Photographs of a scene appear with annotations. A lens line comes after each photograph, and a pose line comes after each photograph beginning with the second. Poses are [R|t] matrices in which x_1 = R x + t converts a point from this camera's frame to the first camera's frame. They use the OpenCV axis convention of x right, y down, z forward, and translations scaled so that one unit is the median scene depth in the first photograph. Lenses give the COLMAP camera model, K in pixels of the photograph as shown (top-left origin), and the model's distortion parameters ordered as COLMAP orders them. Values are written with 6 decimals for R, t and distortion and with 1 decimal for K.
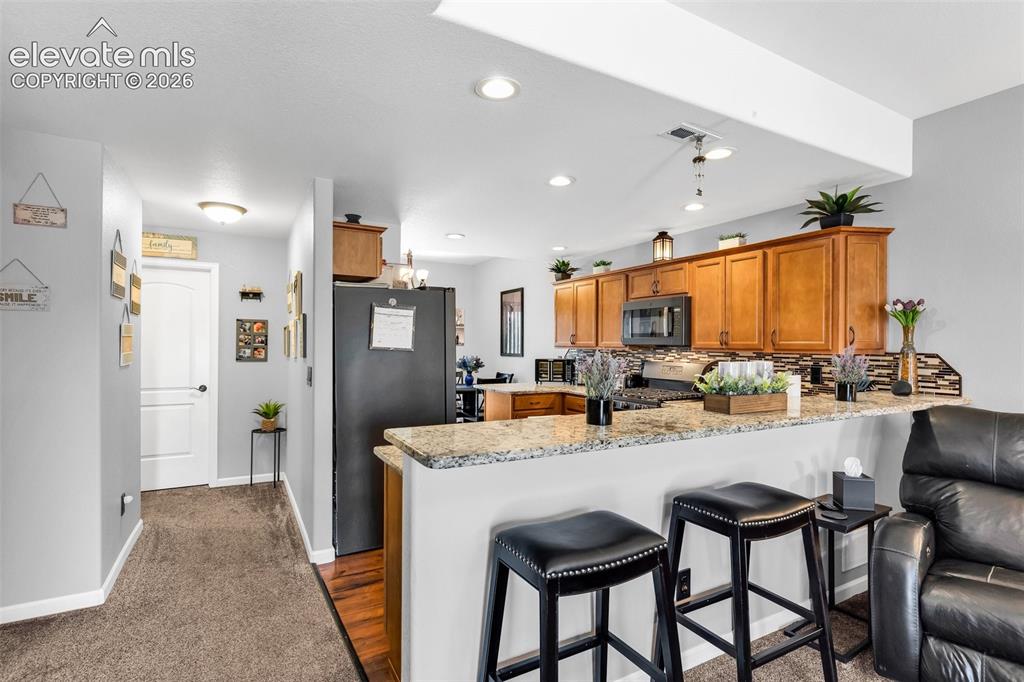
lens RADIAL K [[507.1, 0, 515.6], [0, 507.1, 348.7], [0, 0, 1]] dist [0.004792, -0.002240]
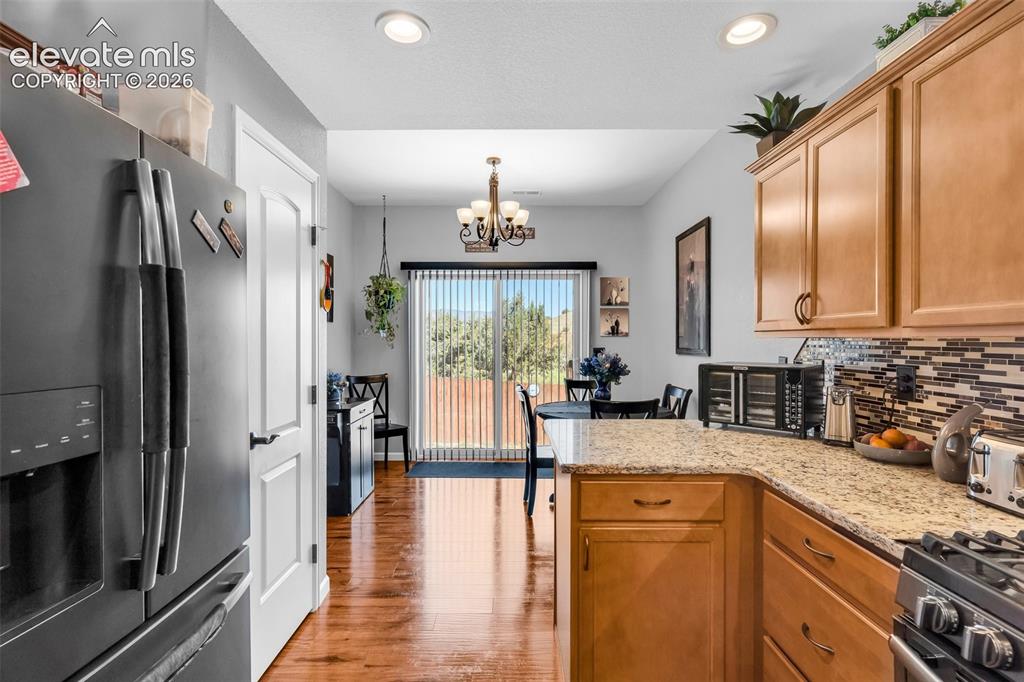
lens RADIAL K [[491.0, 0, 514.0], [0, 491.0, 341.2], [0, 0, 1]] dist [0.006781, -0.002908]
pose [[0.878661, -0.001552, -0.477443, 0.150251], [-0.001417, 0.999982, -0.005858, 0.007769], [0.477443, 0.005823, 0.878643, 0.943272]]
